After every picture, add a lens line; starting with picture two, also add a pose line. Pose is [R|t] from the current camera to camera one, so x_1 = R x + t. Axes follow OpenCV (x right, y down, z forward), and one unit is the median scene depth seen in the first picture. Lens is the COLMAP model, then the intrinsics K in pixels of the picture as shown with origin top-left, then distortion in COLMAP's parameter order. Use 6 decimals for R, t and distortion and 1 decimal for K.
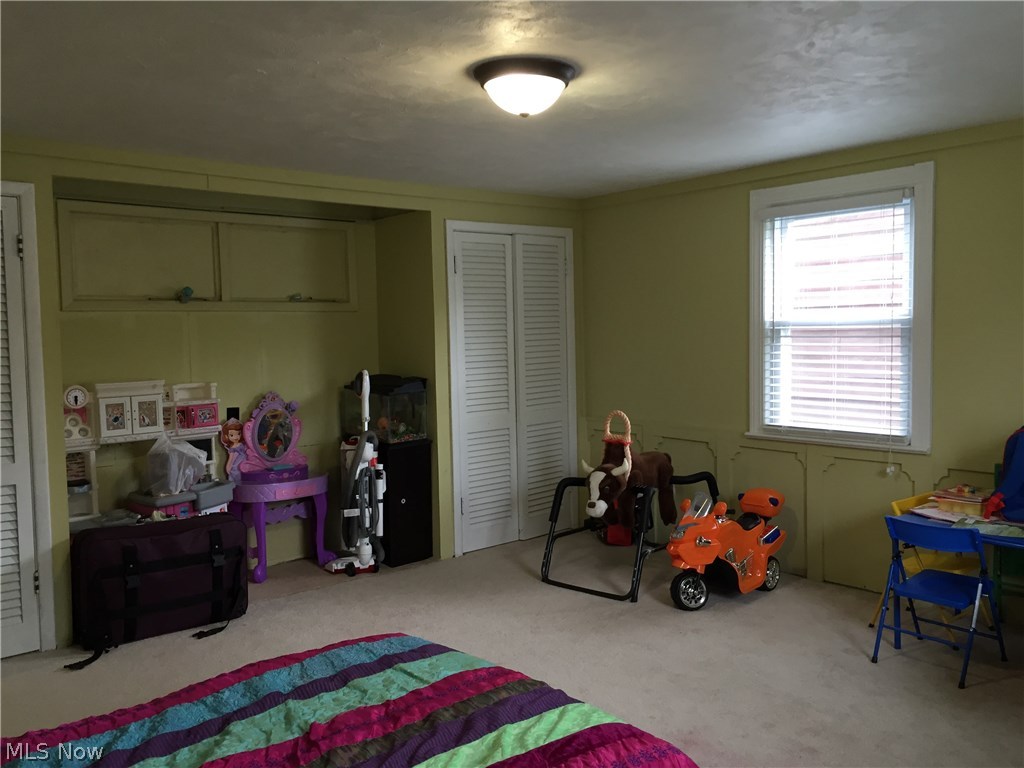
lens RADIAL K [[869.3, 0, 506.8], [0, 869.3, 385.6], [0, 0, 1]] dist [0.042610, 0.000857]
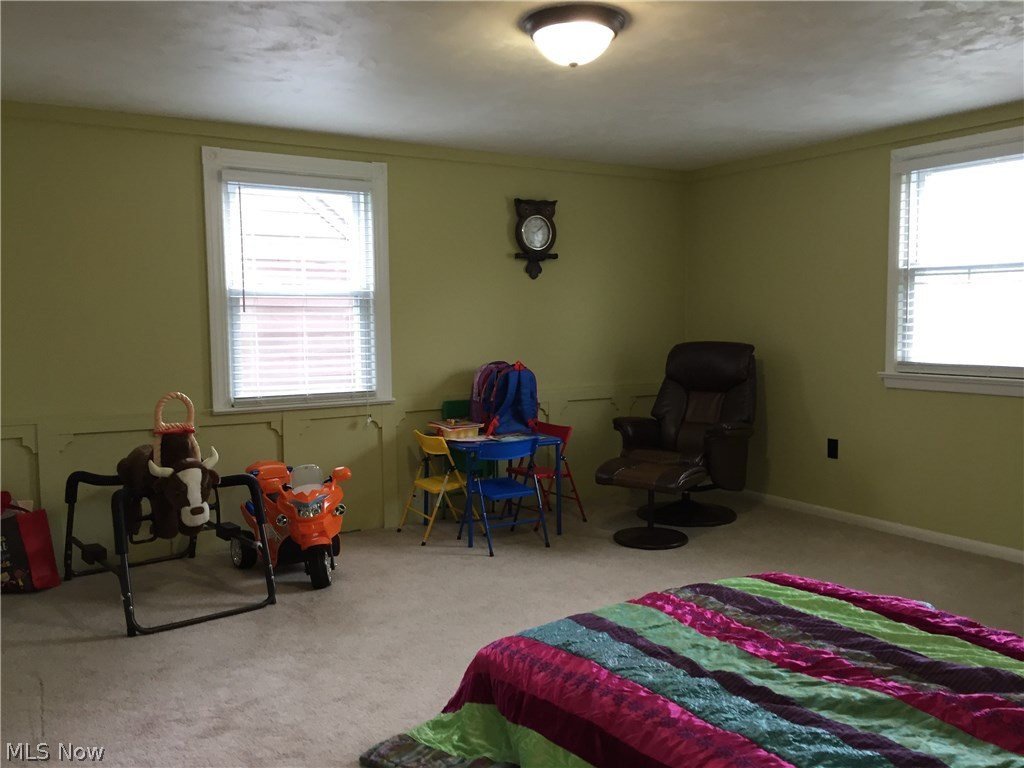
lens RADIAL K [[869.3, 0, 506.5], [0, 869.3, 379.6], [0, 0, 1]] dist [0.042610, 0.000857]
pose [[0.170115, -0.049016, 0.984204, -0.638100], [0.078039, 0.996295, 0.036130, 0.013773], [-0.982329, 0.070660, 0.173310, 0.591965]]
